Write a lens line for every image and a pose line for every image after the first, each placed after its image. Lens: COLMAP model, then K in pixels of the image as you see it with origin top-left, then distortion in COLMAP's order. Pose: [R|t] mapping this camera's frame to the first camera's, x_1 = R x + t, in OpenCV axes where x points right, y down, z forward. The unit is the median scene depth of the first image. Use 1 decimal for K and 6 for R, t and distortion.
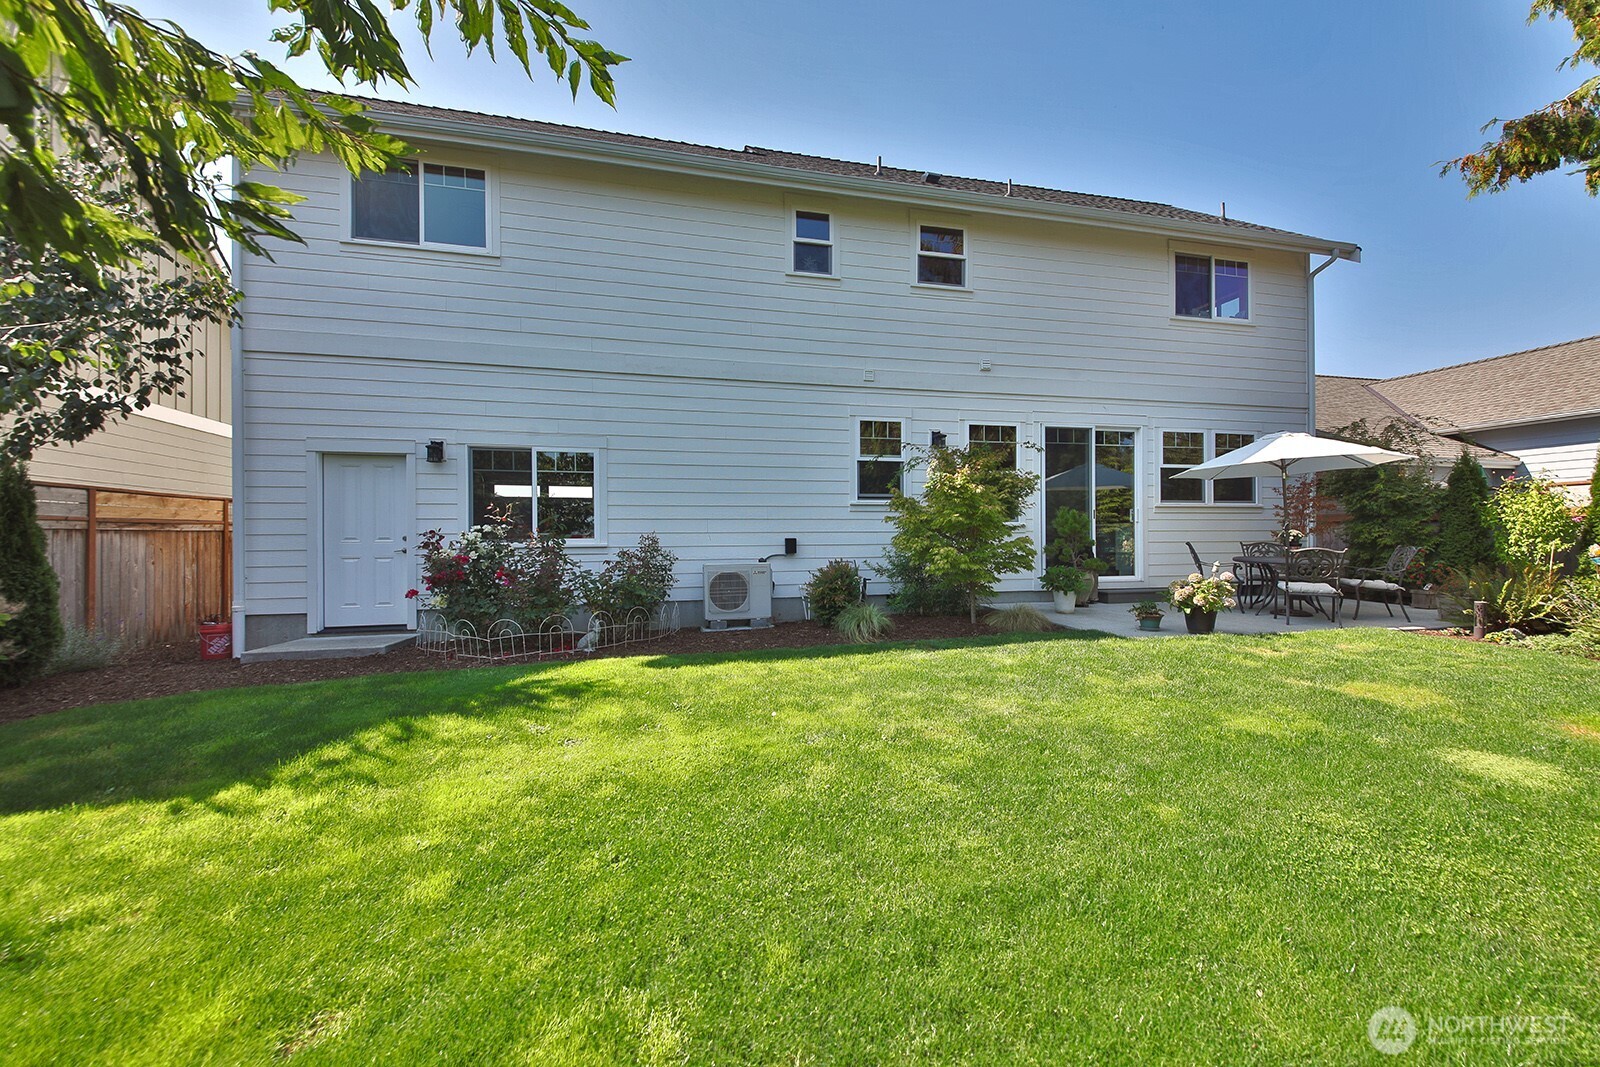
lens RADIAL K [[657.8, 0, 800.6], [0, 657.8, 552.0], [0, 0, 1]] dist [0.001323, -0.000072]
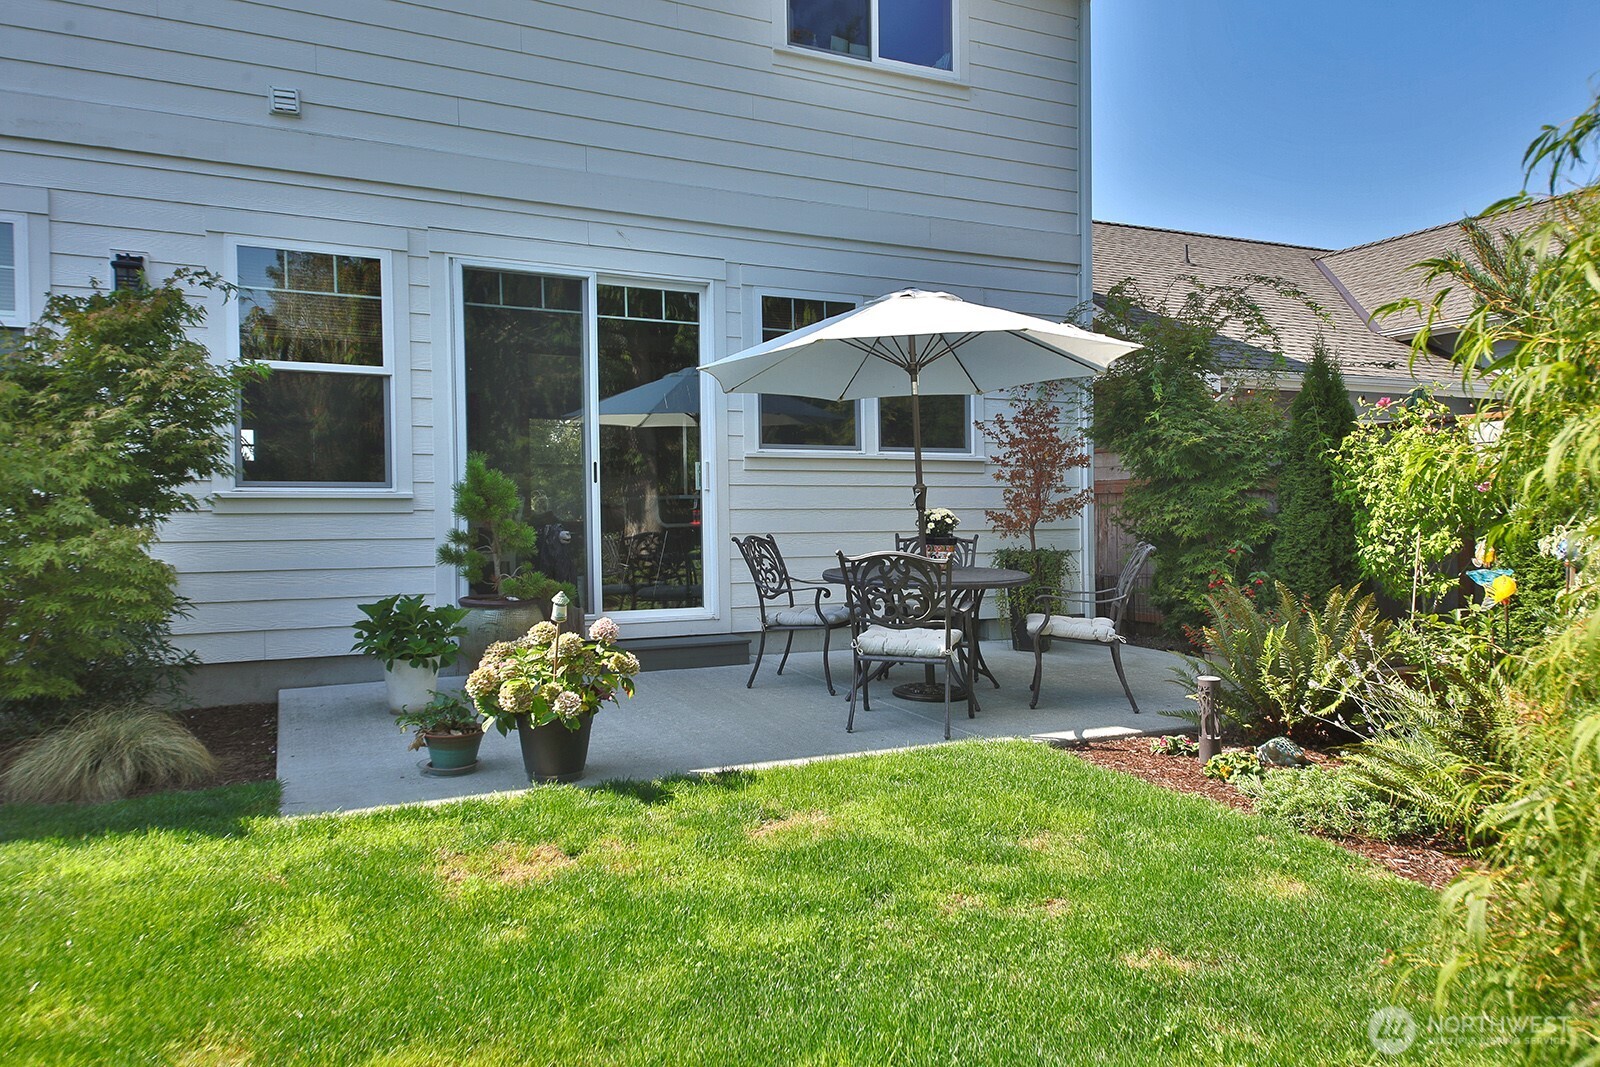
lens RADIAL K [[1100.5, 0, 800.0], [0, 1100.5, 533.5], [0, 0, 1]] dist [0.079341, -0.000675]
pose [[0.979062, -0.003440, 0.203532, 0.443016], [0.004939, 0.999964, -0.006860, -0.010289], [-0.203501, 0.007722, 0.979044, 0.247445]]
